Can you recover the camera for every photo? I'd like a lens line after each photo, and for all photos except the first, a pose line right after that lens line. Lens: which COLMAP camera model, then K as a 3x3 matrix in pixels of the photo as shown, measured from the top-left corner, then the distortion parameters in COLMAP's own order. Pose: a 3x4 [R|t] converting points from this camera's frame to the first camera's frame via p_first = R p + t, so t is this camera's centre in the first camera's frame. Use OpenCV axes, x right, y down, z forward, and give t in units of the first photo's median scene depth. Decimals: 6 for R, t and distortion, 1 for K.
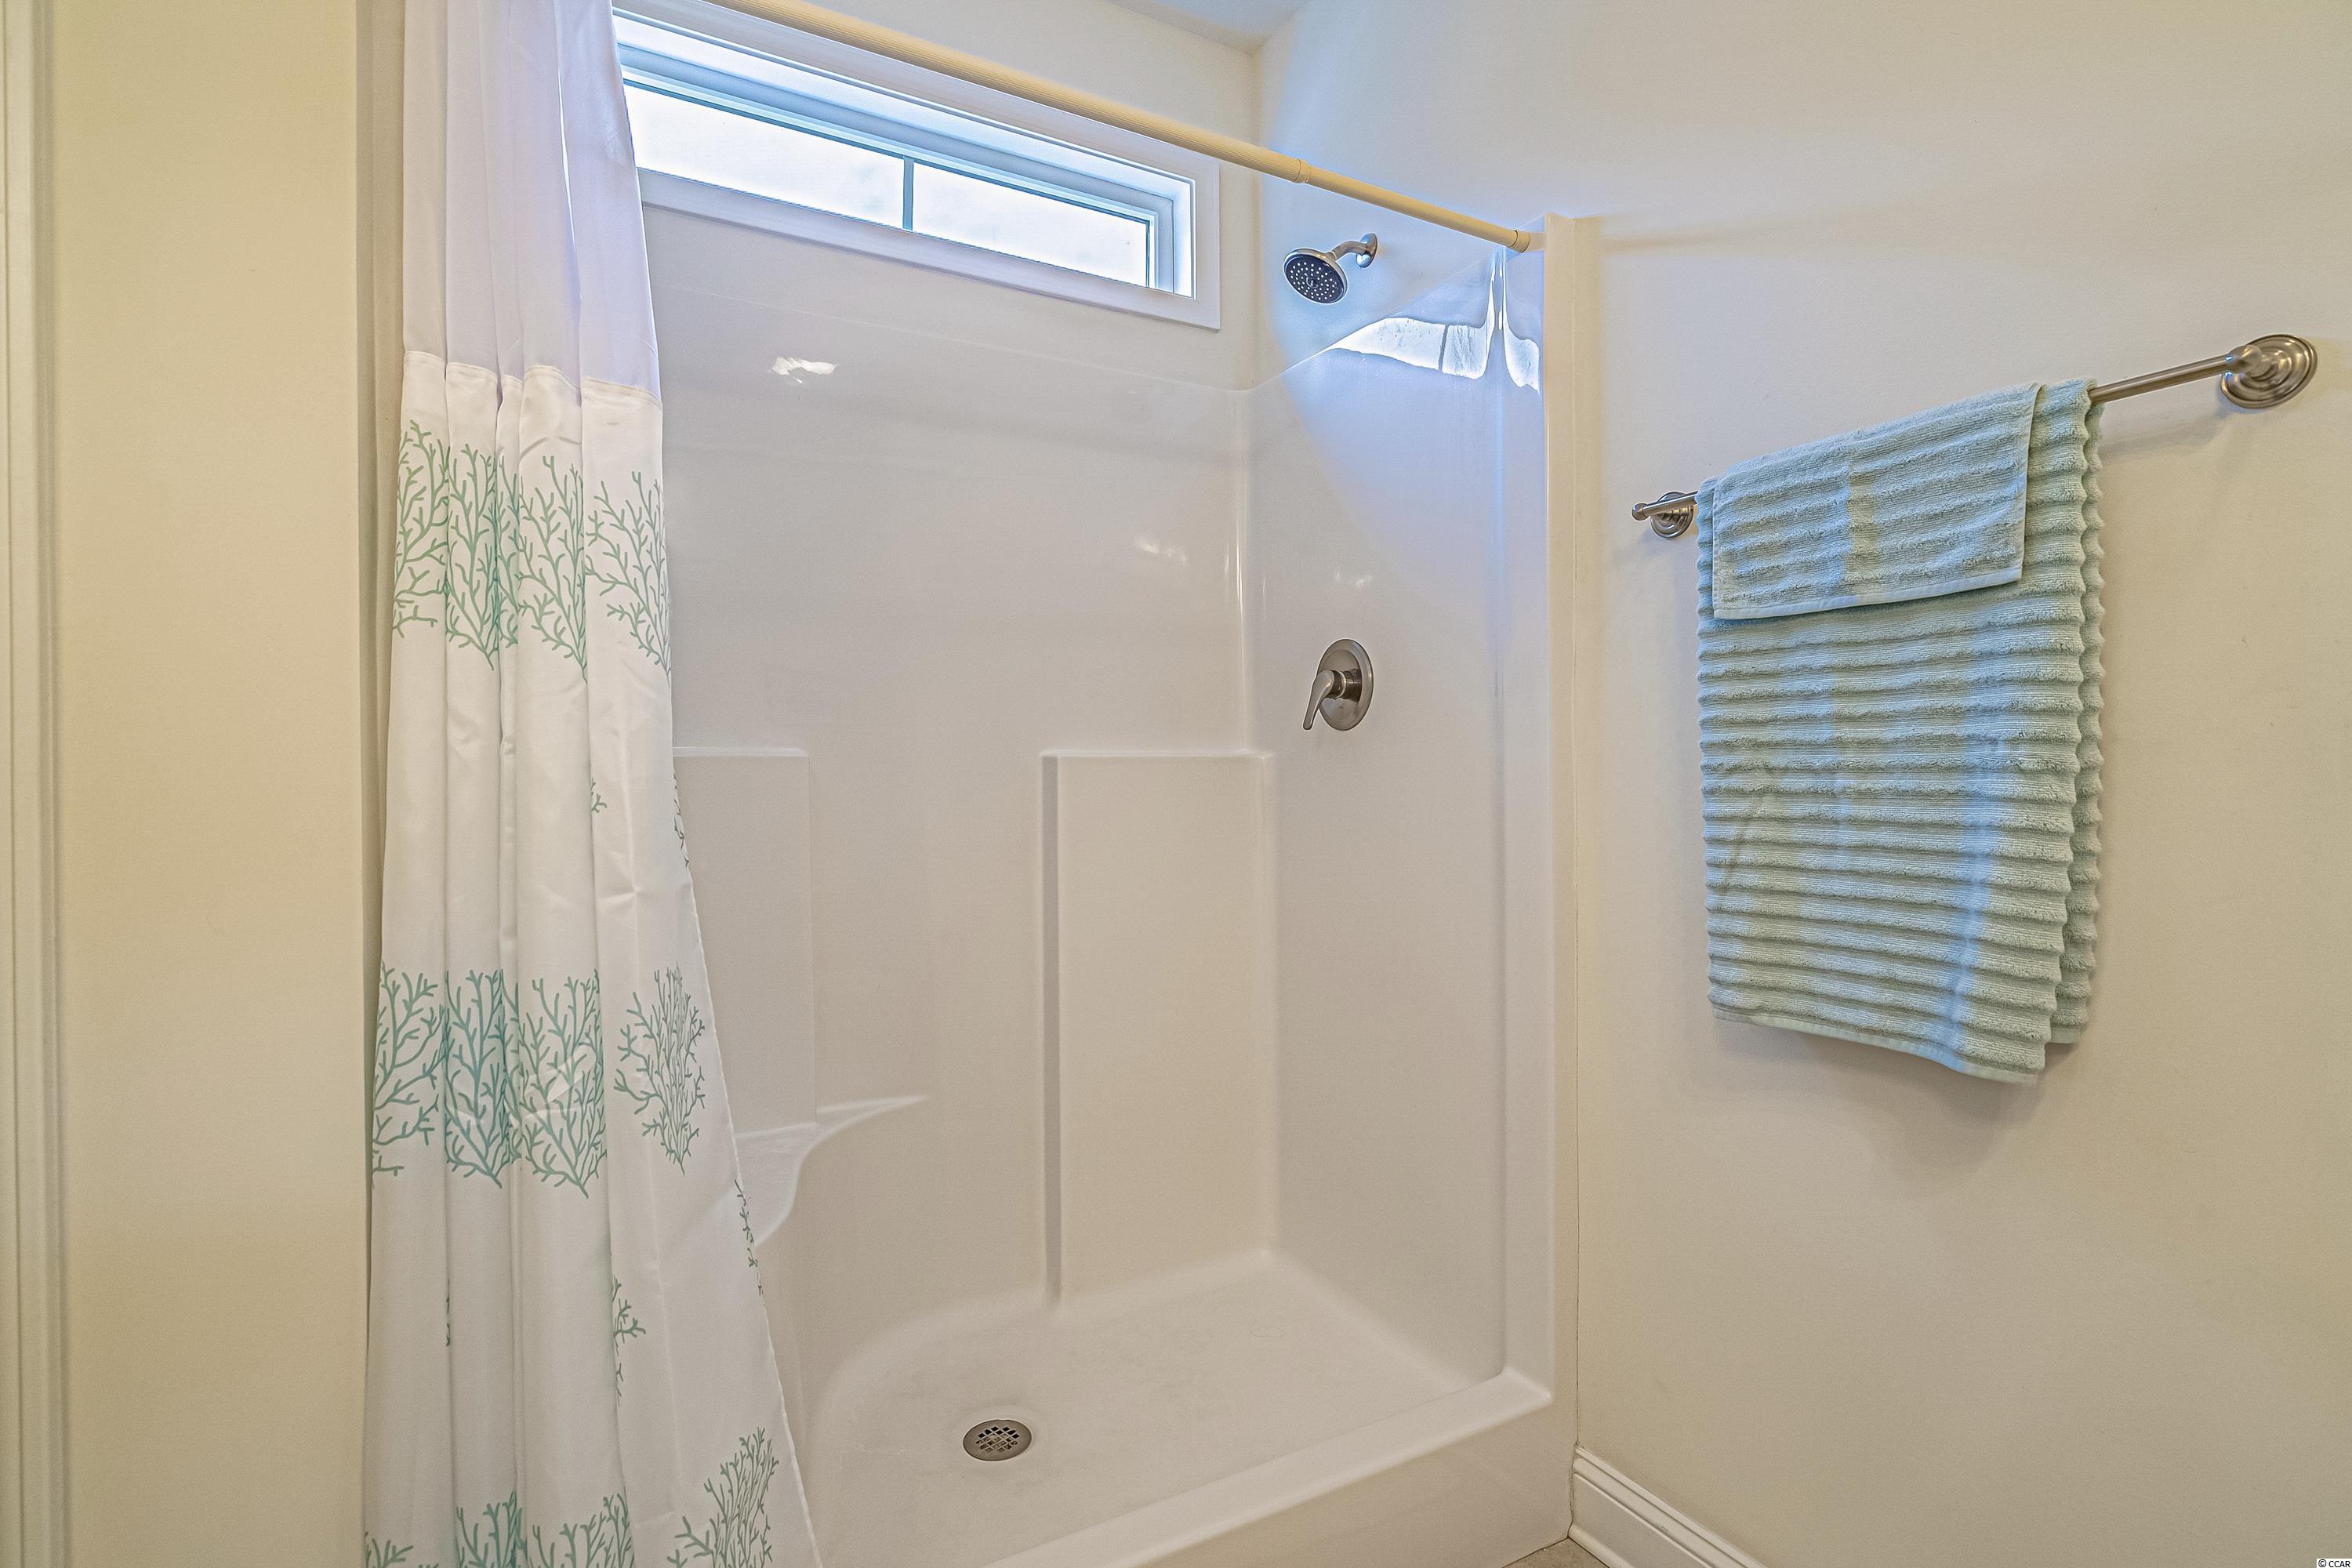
lens RADIAL K [[1074.2, 0, 1179.8], [0, 1074.2, 788.0], [0, 0, 1]] dist [-0.002392, 0.000297]
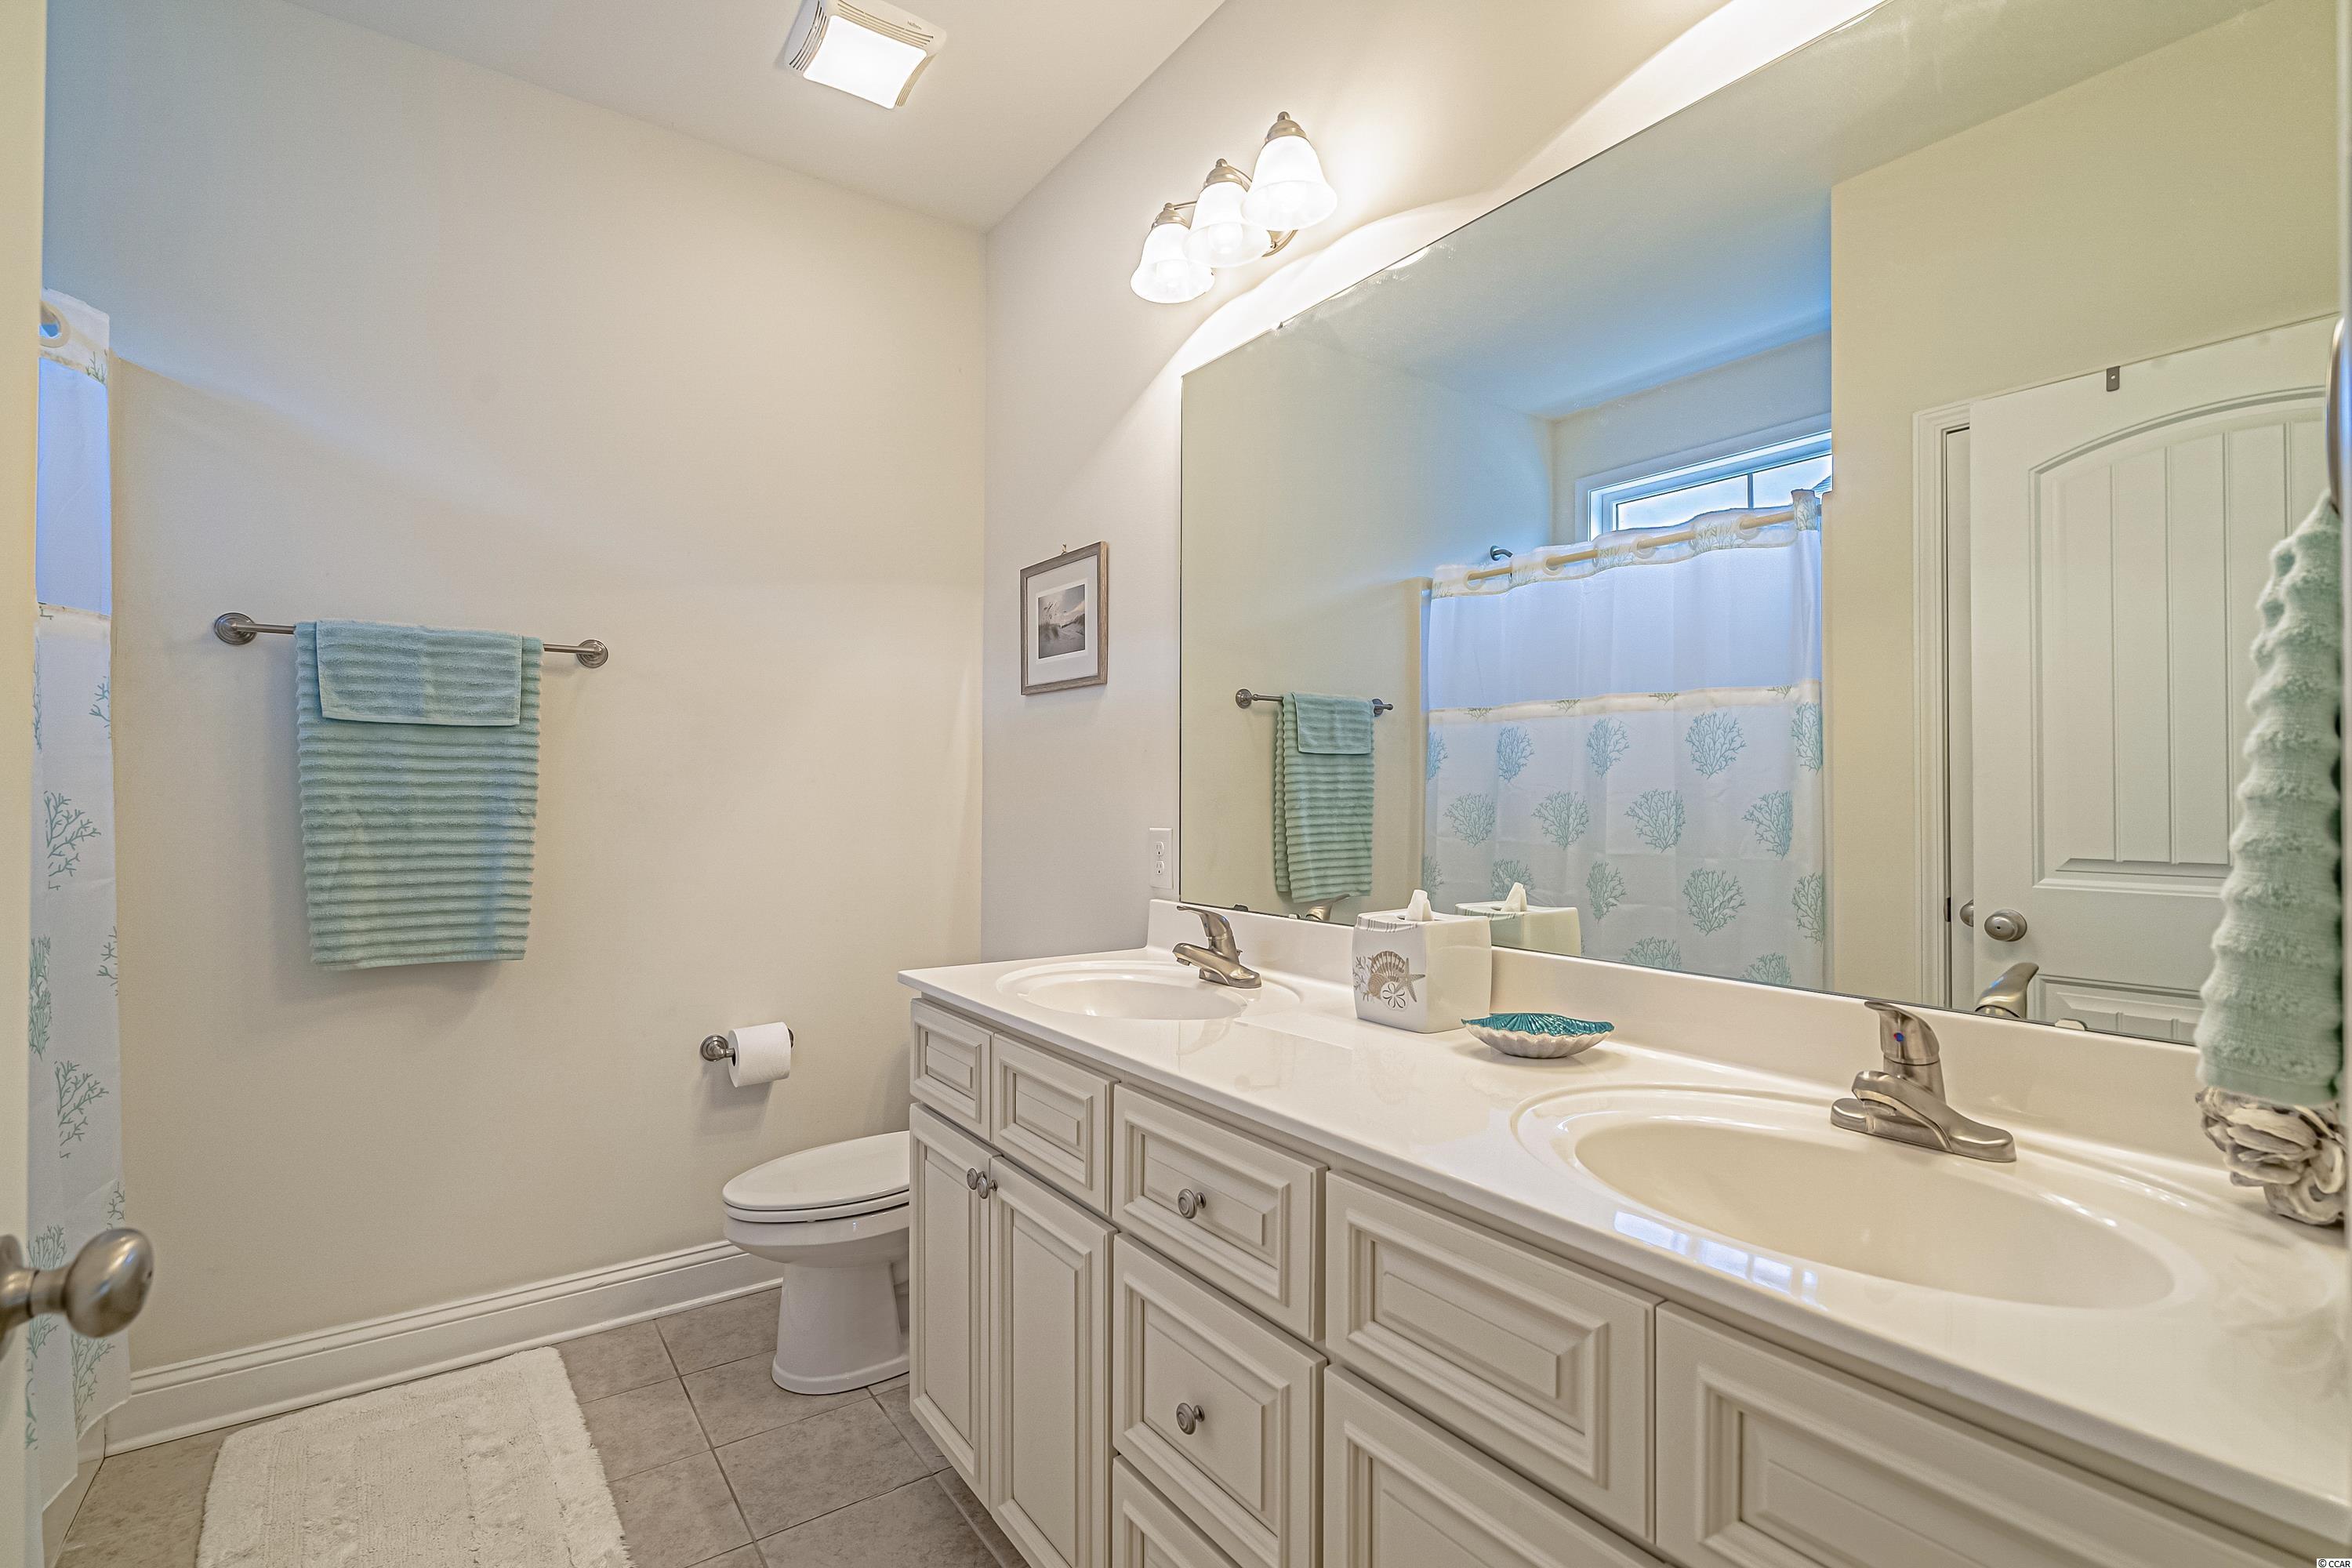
lens RADIAL K [[1074.2, 0, 1179.8], [0, 1074.2, 788.0], [0, 0, 1]] dist [-0.002392, 0.000297]
pose [[-0.123225, 0.014062, 0.992279, -1.352835], [0.009063, 0.999874, -0.013044, -0.024314], [-0.992337, 0.007386, -0.123337, -0.043816]]
